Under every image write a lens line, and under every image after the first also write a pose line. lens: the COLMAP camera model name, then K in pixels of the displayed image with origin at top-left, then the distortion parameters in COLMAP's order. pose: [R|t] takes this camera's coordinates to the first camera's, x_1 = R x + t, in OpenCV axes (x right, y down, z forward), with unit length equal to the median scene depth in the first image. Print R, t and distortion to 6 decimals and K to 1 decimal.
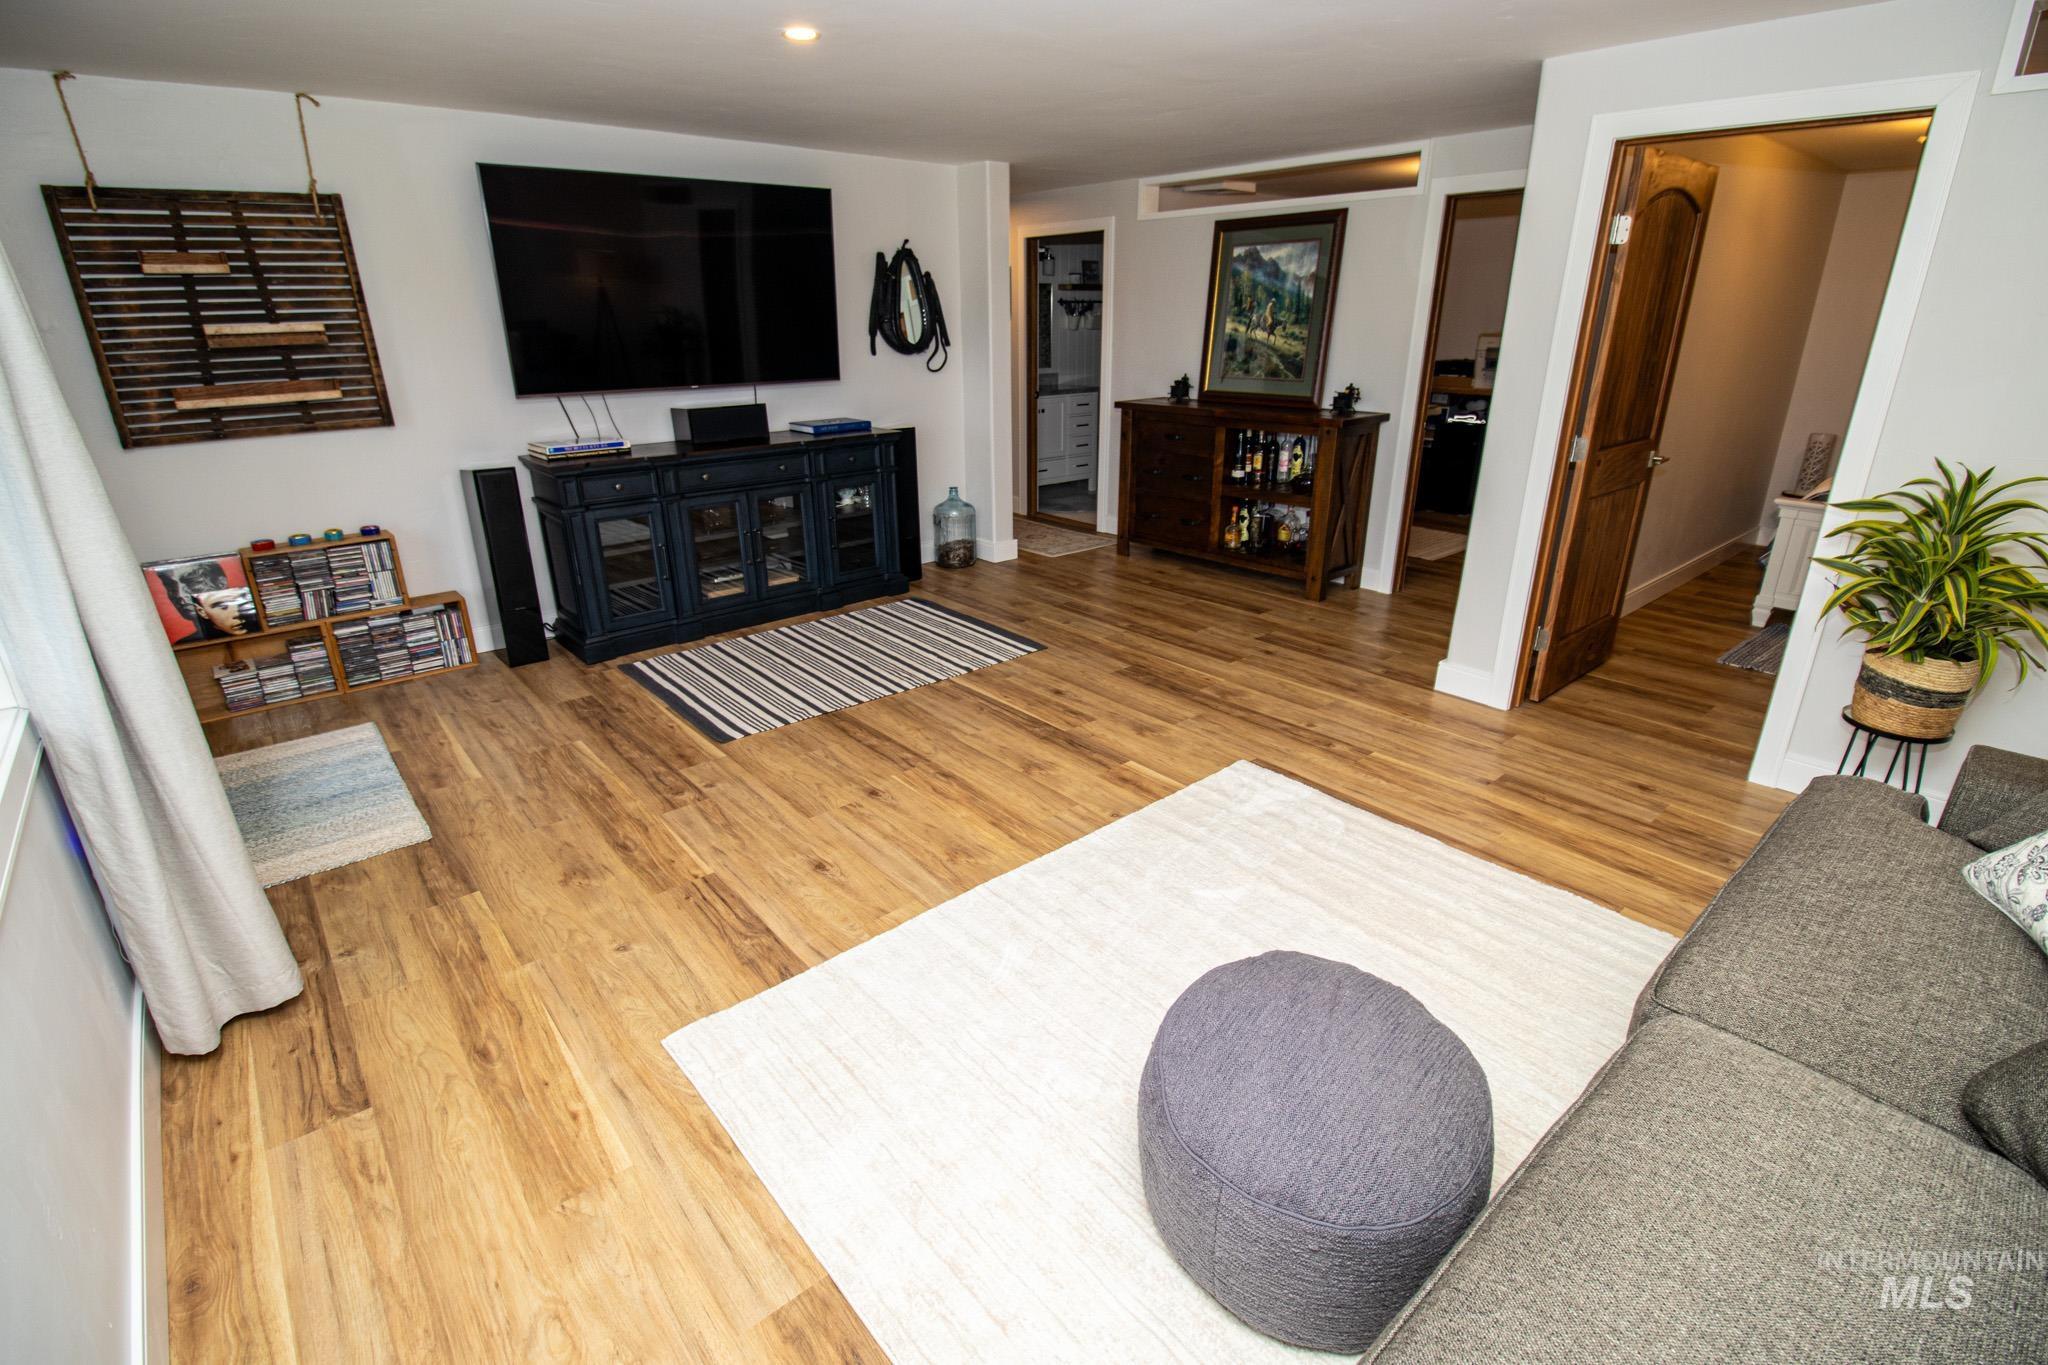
lens RADIAL K [[949.4, 0, 1018.2], [0, 949.4, 677.3], [0, 0, 1]] dist [0.000816, -0.013317]
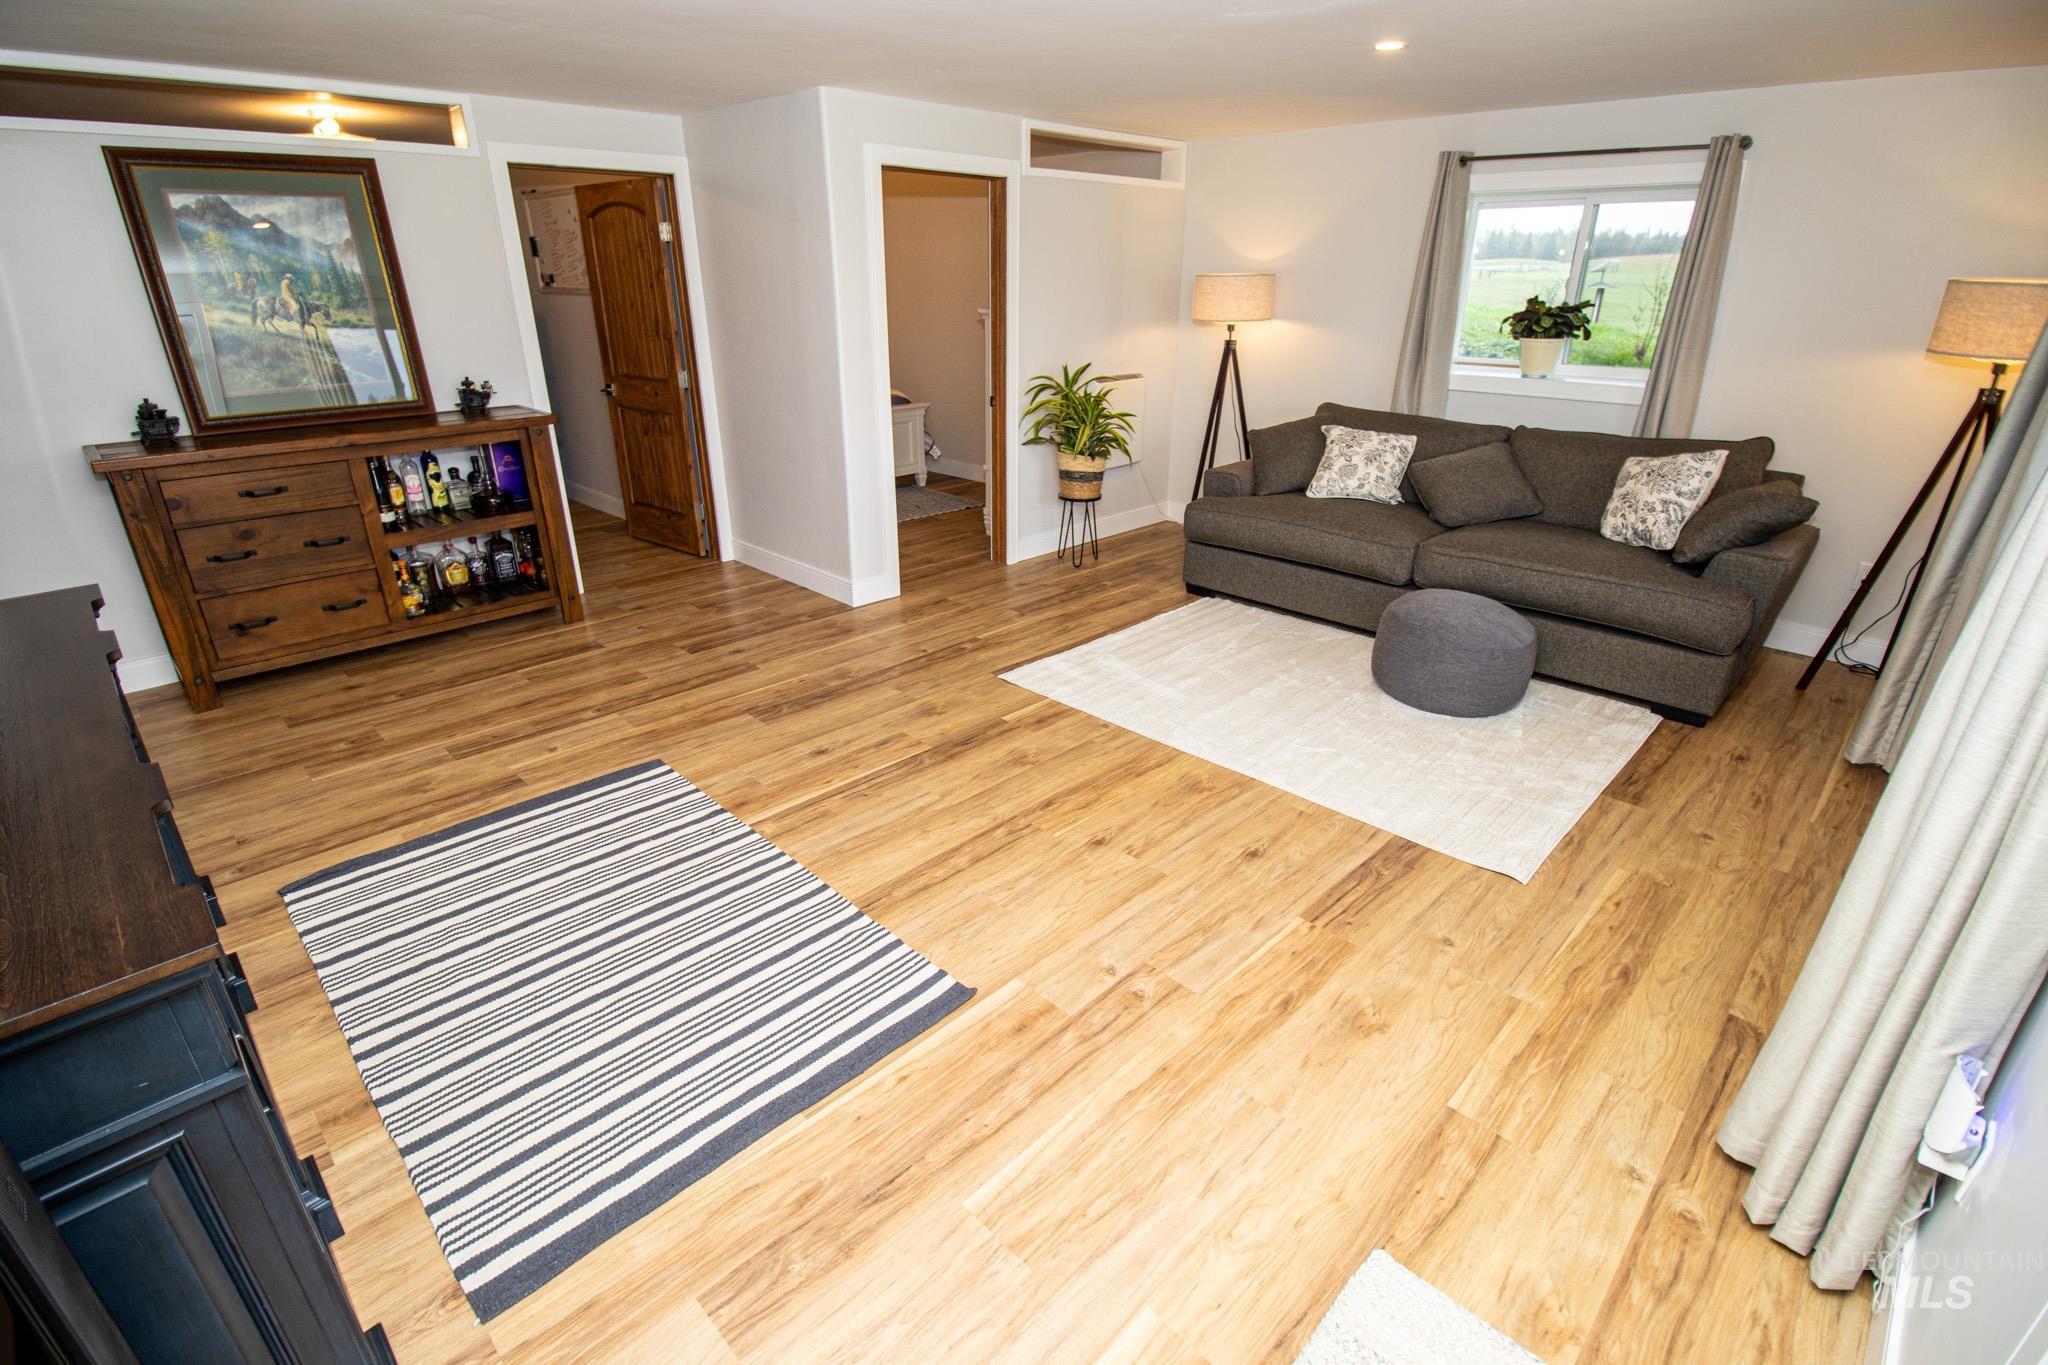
lens RADIAL K [[949.4, 0, 1018.2], [0, 949.4, 677.3], [0, 0, 1]] dist [0.000816, -0.013317]
pose [[-0.080868, -0.385435, 0.919184, -0.678485], [0.352662, 0.851486, 0.388074, -0.287860], [-0.932250, 0.355544, 0.067071, 0.710328]]
